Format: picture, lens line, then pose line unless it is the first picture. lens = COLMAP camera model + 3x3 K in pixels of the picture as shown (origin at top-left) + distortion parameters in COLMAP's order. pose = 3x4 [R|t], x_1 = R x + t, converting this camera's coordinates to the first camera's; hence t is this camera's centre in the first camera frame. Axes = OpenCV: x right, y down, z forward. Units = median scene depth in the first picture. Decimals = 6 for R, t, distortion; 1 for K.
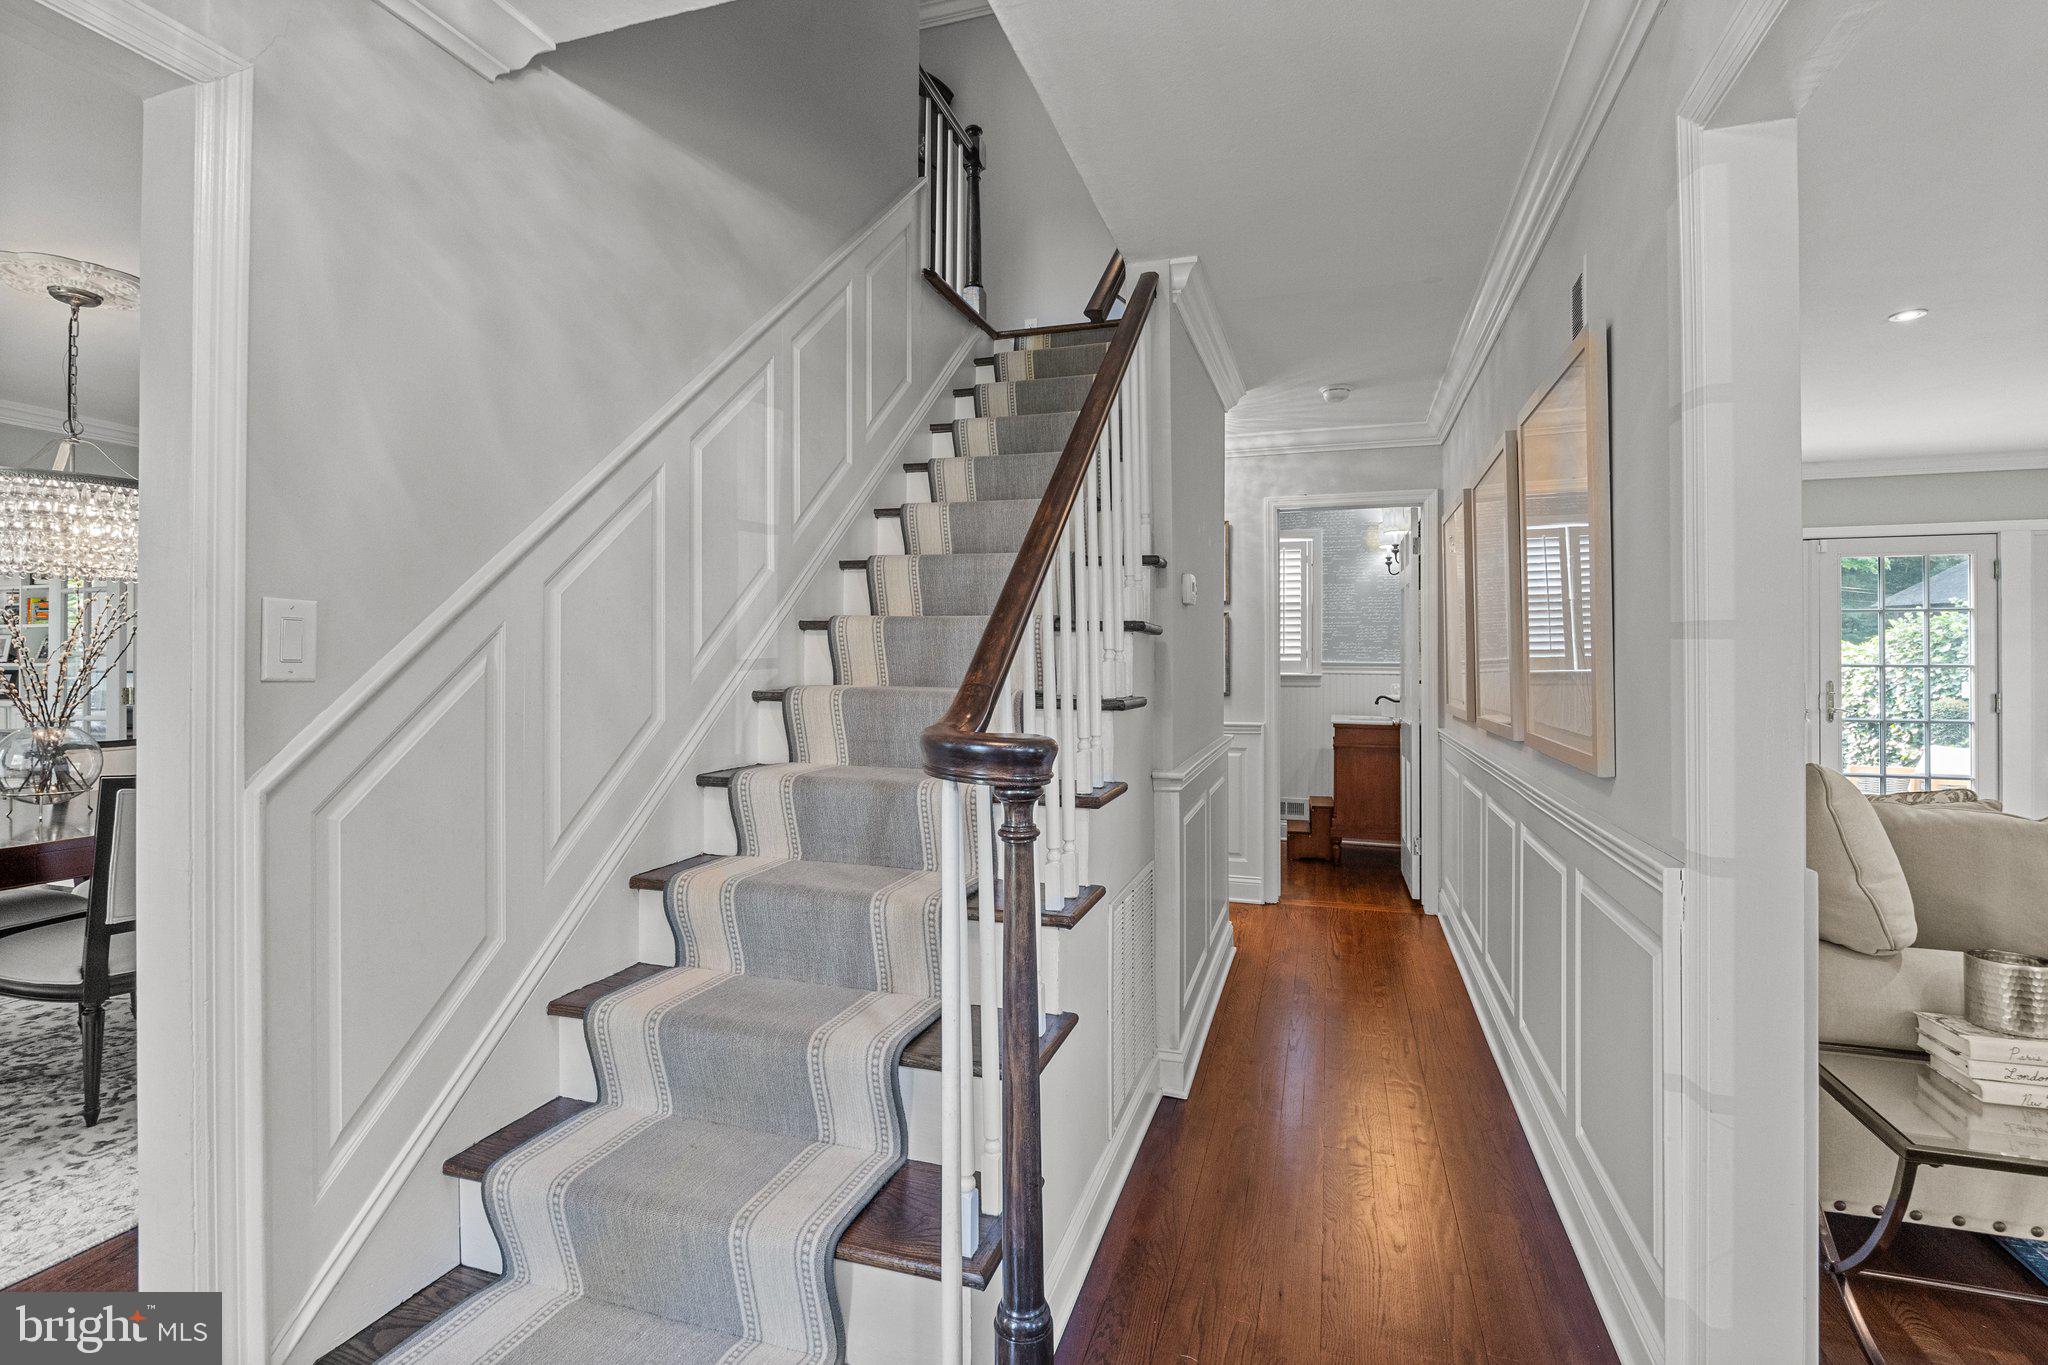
lens RADIAL K [[943.5, 0, 1025.7], [0, 943.5, 663.4], [0, 0, 1]] dist [-0.013918, 0.000088]
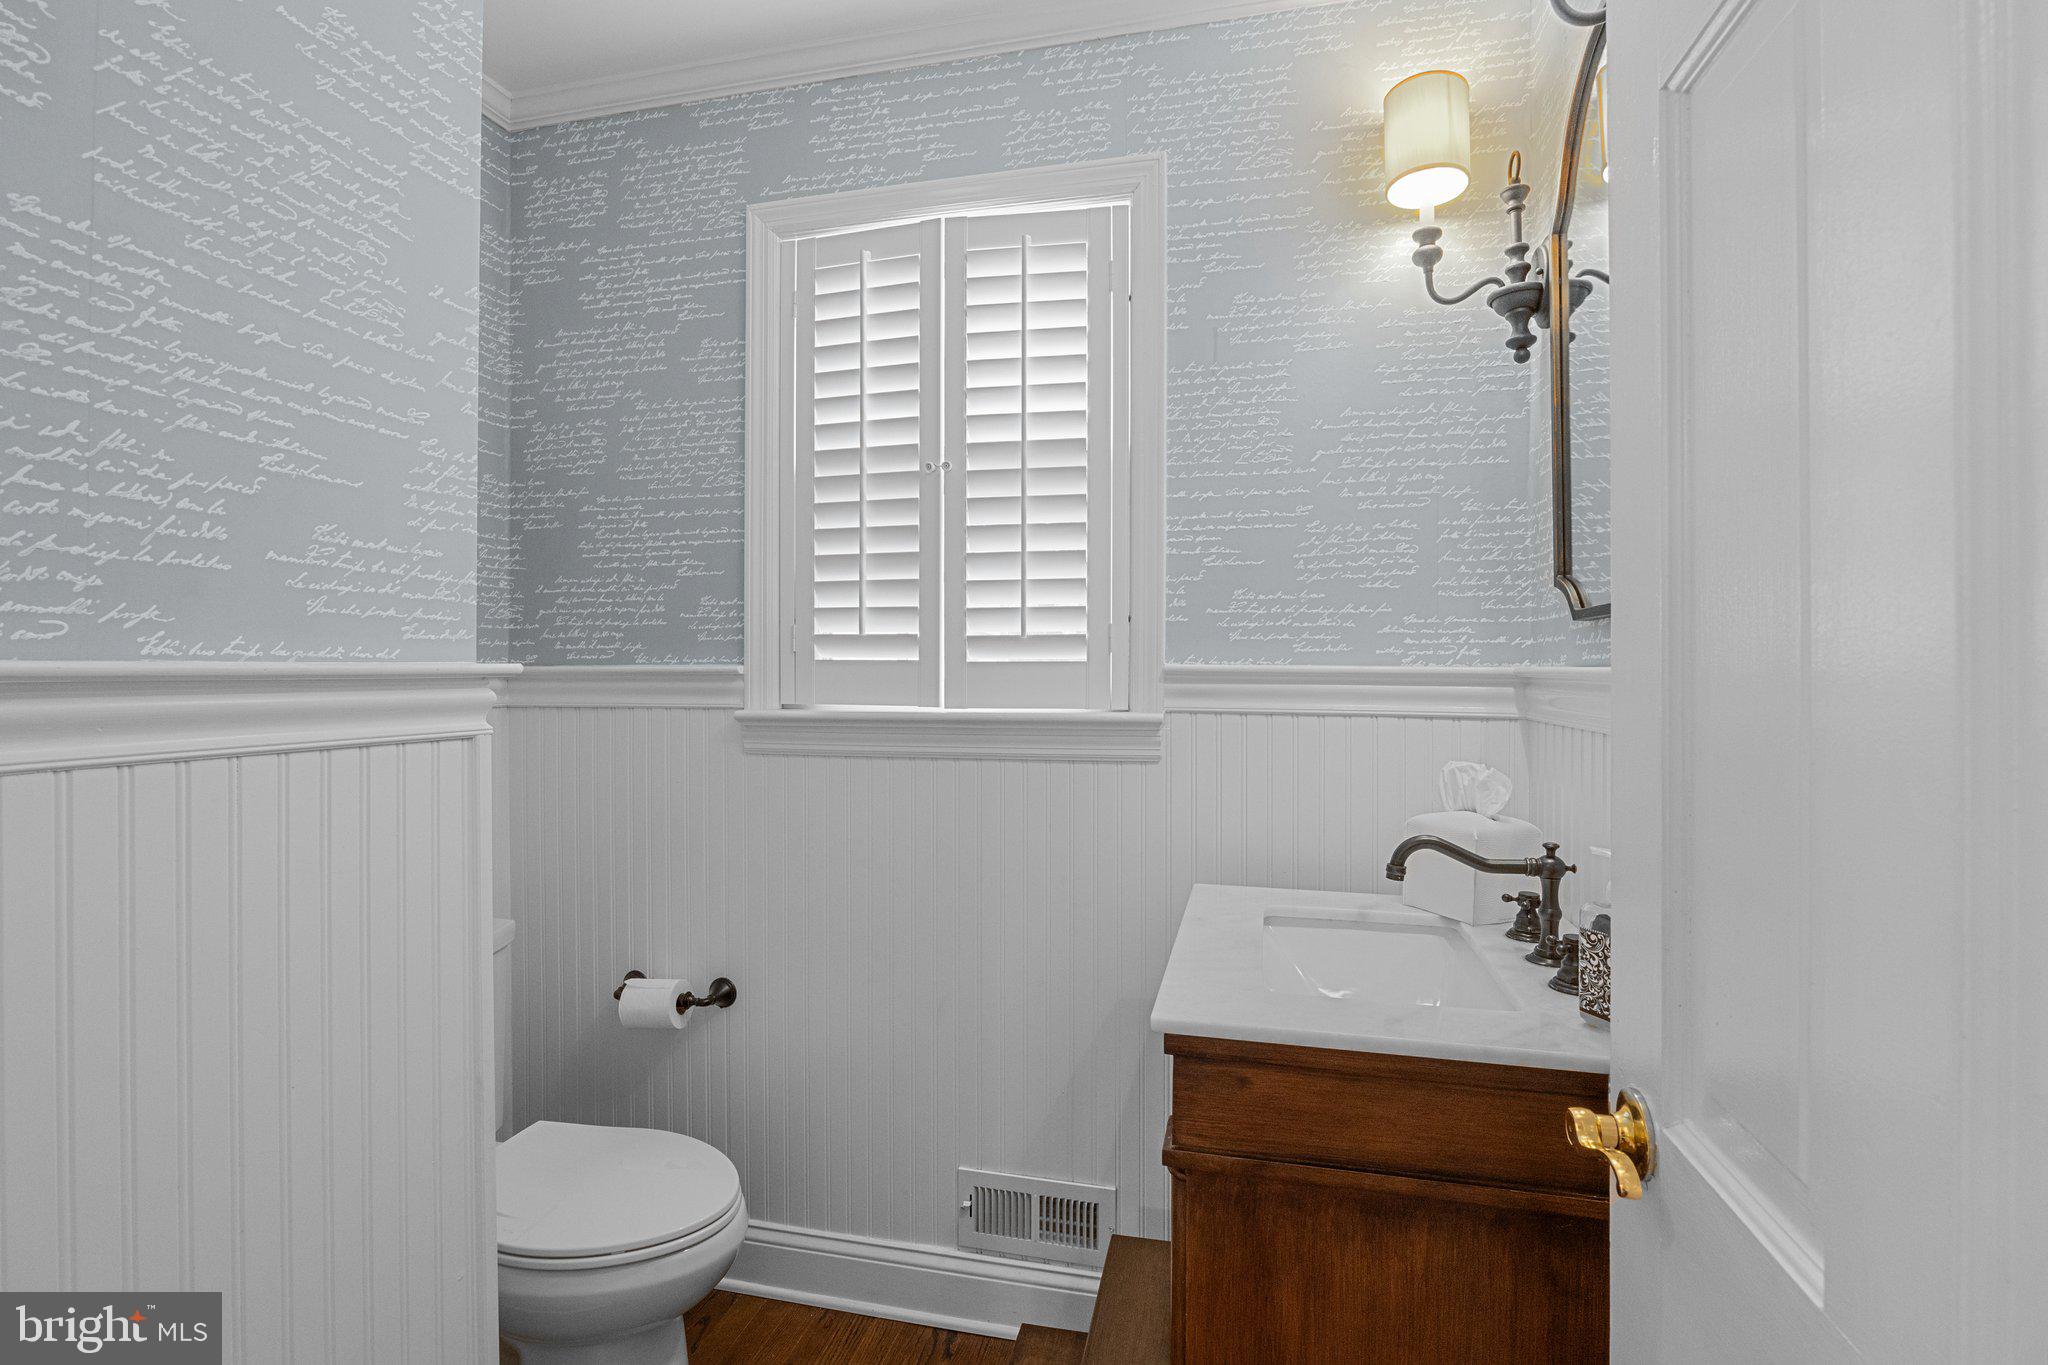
lens RADIAL K [[998.3, 0, 1022.7], [0, 998.3, 675.6], [0, 0, 1]] dist [0.001944, 0.000242]
pose [[0.997078, -0.000601, 0.076382, 0.252778], [0.000004, 0.999969, 0.007816, -0.001472], [-0.076384, -0.007793, 0.997048, 0.724599]]
